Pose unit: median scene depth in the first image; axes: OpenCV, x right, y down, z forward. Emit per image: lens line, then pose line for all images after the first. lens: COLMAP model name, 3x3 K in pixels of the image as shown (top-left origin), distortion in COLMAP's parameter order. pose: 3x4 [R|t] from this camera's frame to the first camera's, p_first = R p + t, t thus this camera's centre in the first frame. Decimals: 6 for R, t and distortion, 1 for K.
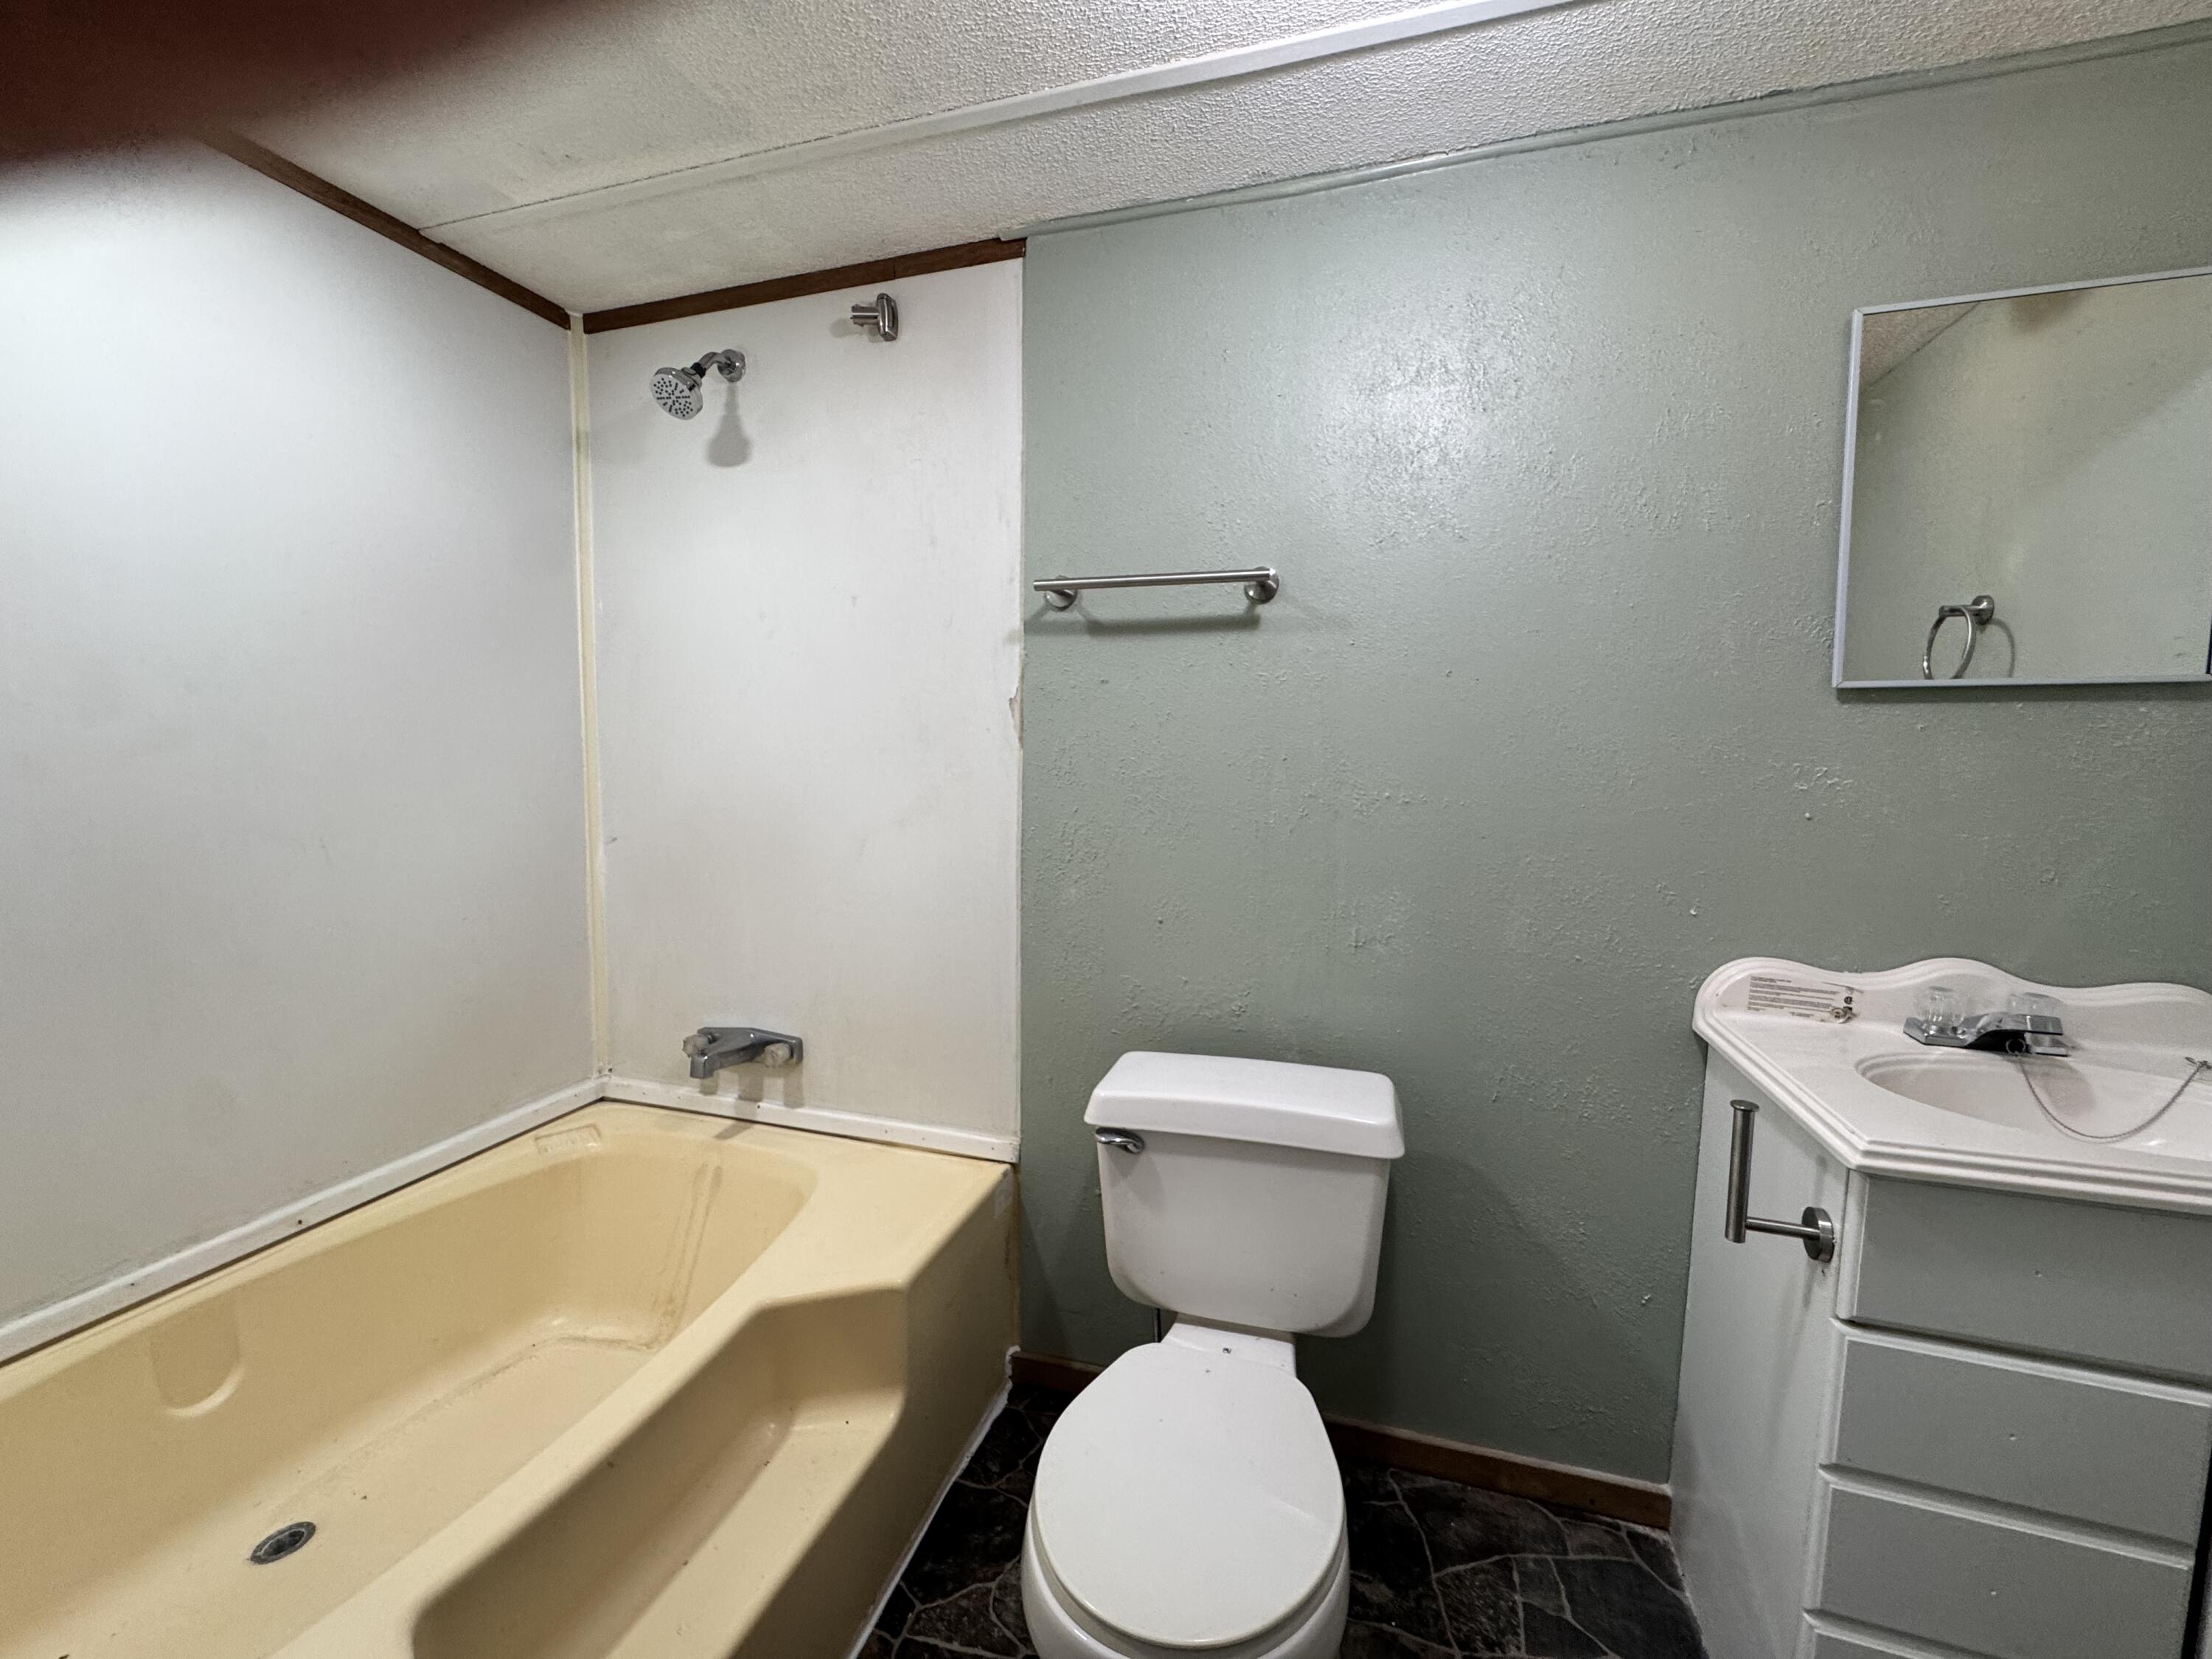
lens RADIAL K [[890.2, 0, 1102.1], [0, 890.2, 824.7], [0, 0, 1]] dist [-0.002944, 0.000155]
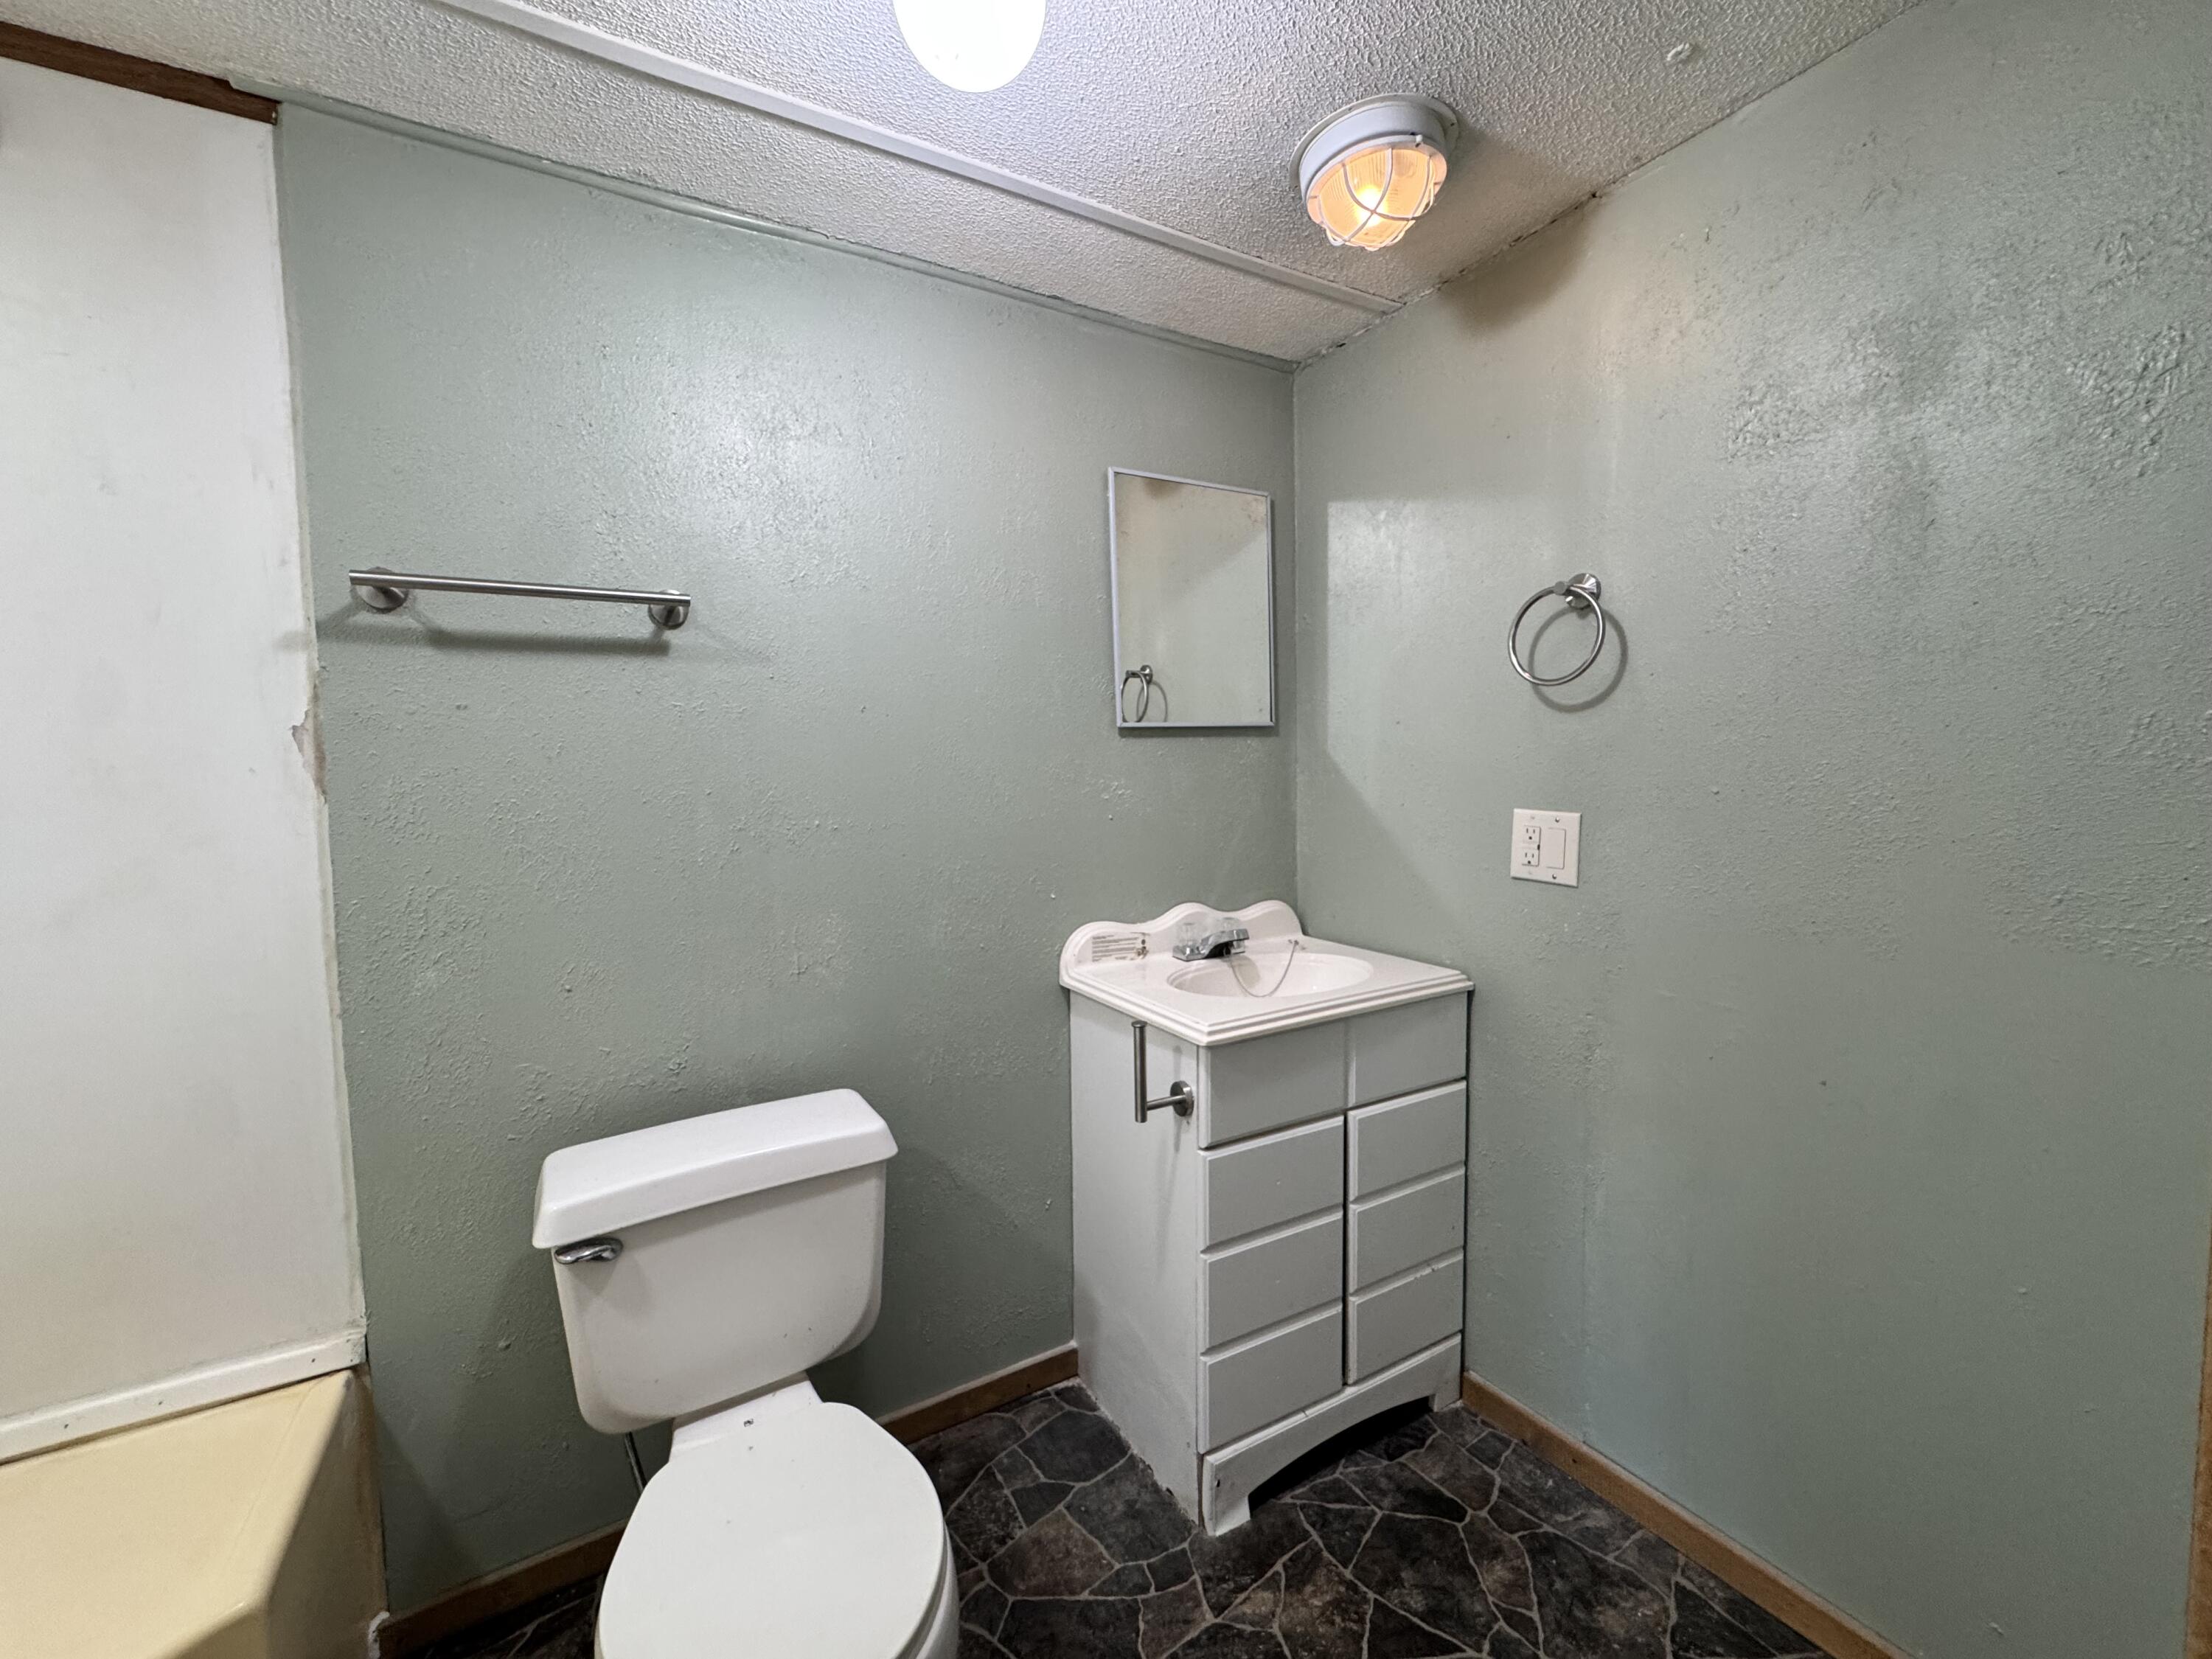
lens RADIAL K [[890.6, 0, 1104.8], [0, 890.6, 823.9], [0, 0, 1]] dist [-0.001035, 0.000352]
pose [[0.676718, -0.069932, 0.732914, -0.236582], [0.090327, 0.995844, 0.011618, -0.015432], [-0.730681, 0.058340, 0.680222, 0.043832]]
